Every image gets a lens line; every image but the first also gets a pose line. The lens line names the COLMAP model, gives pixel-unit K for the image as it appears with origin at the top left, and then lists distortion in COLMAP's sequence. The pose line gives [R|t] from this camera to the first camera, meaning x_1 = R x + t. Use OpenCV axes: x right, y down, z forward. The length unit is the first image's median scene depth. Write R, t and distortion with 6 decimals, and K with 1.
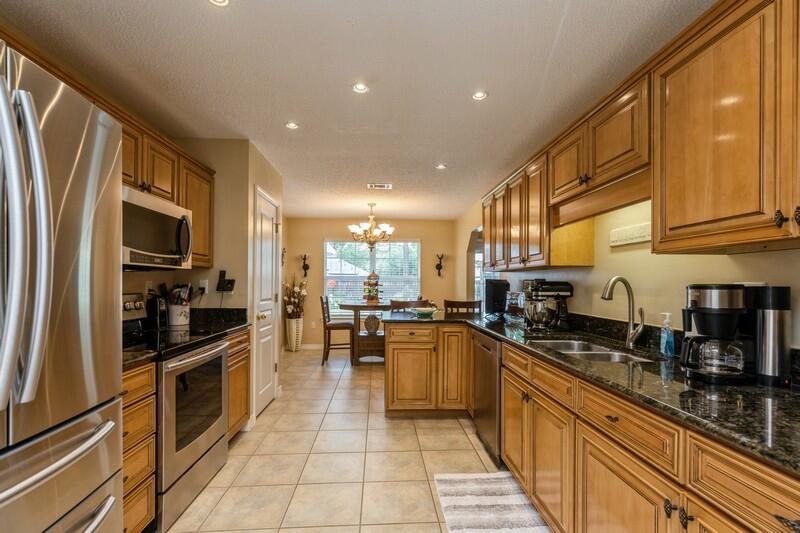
lens RADIAL K [[368.8, 0, 400.0], [0, 368.8, 266.5], [0, 0, 1]] dist [0.000547, 0.000100]
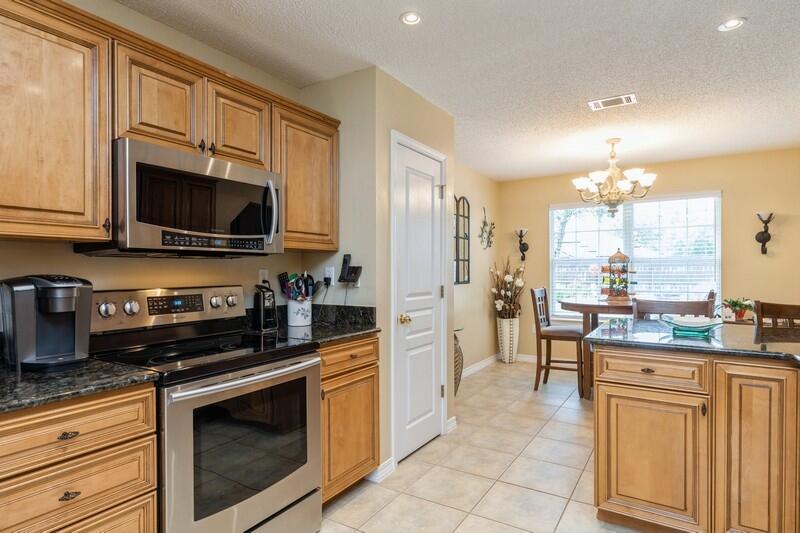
lens RADIAL K [[444.2, 0, 401.1], [0, 444.2, 264.3], [0, 0, 1]] dist [0.003976, 0.000784]
pose [[0.813557, -0.017254, -0.581229, 0.089635], [0.036781, 0.999085, 0.021824, 0.011497], [0.580320, -0.039134, 0.813447, 0.262656]]
